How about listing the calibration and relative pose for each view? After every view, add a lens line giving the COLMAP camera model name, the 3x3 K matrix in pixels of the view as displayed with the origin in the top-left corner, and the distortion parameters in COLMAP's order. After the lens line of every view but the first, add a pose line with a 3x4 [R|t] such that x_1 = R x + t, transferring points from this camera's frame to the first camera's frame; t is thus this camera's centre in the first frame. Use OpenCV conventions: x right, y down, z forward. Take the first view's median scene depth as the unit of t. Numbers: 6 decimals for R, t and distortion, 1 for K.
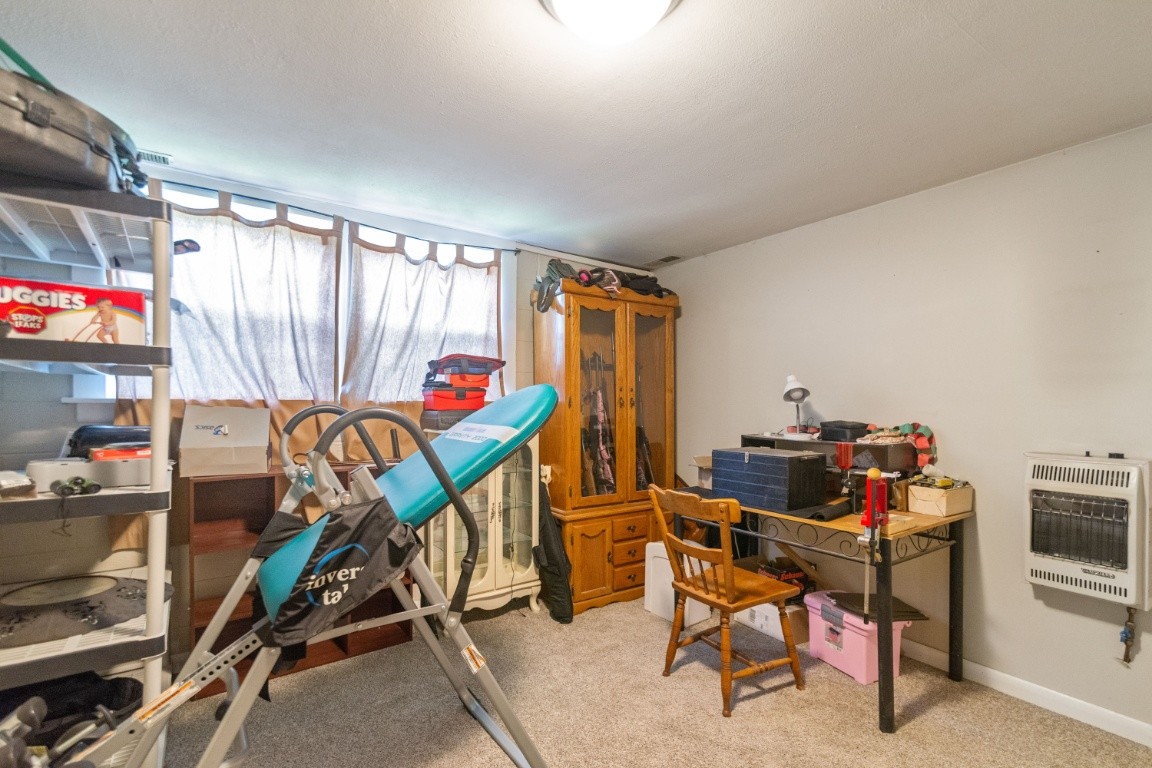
lens RADIAL K [[526.5, 0, 576.2], [0, 526.5, 413.4], [0, 0, 1]] dist [0.013901, -0.000188]
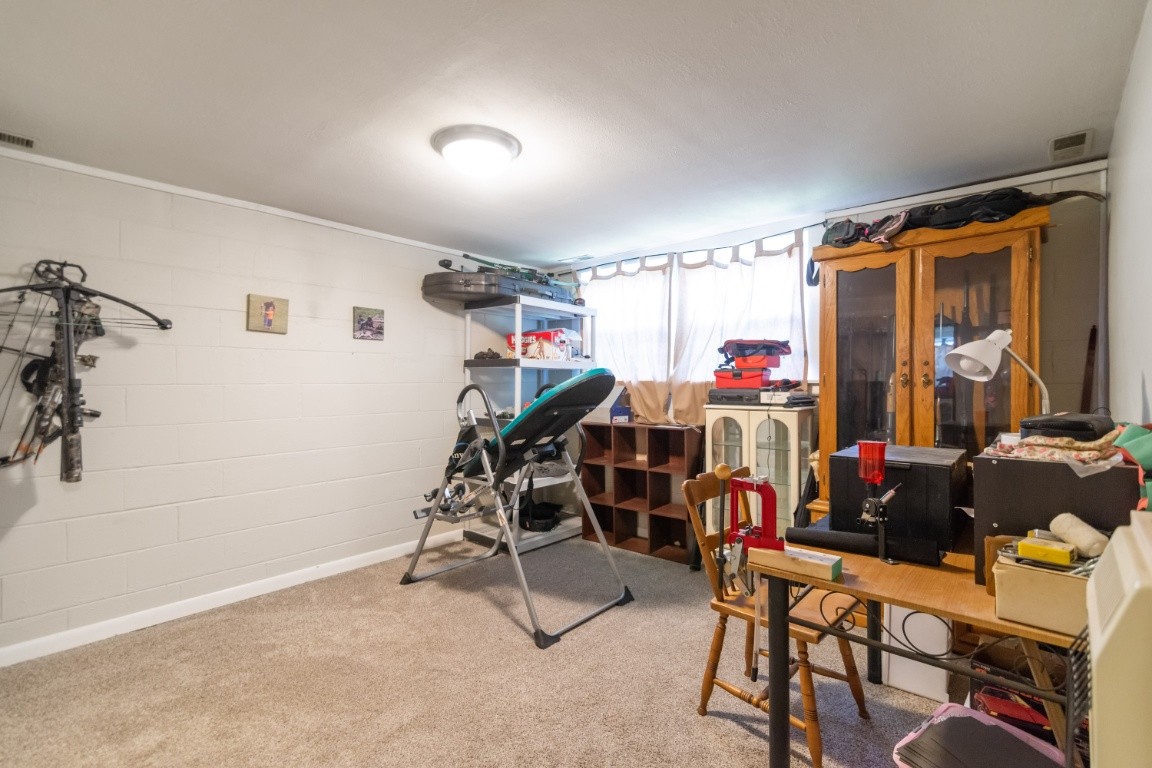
lens RADIAL K [[524.4, 0, 570.2], [0, 524.4, 390.5], [0, 0, 1]] dist [0.015400, -0.000532]
pose [[0.210305, 0.014529, -0.977528, 0.854209], [-0.018592, 0.999768, 0.010860, -0.007117], [0.977459, 0.015890, 0.210527, 0.417963]]
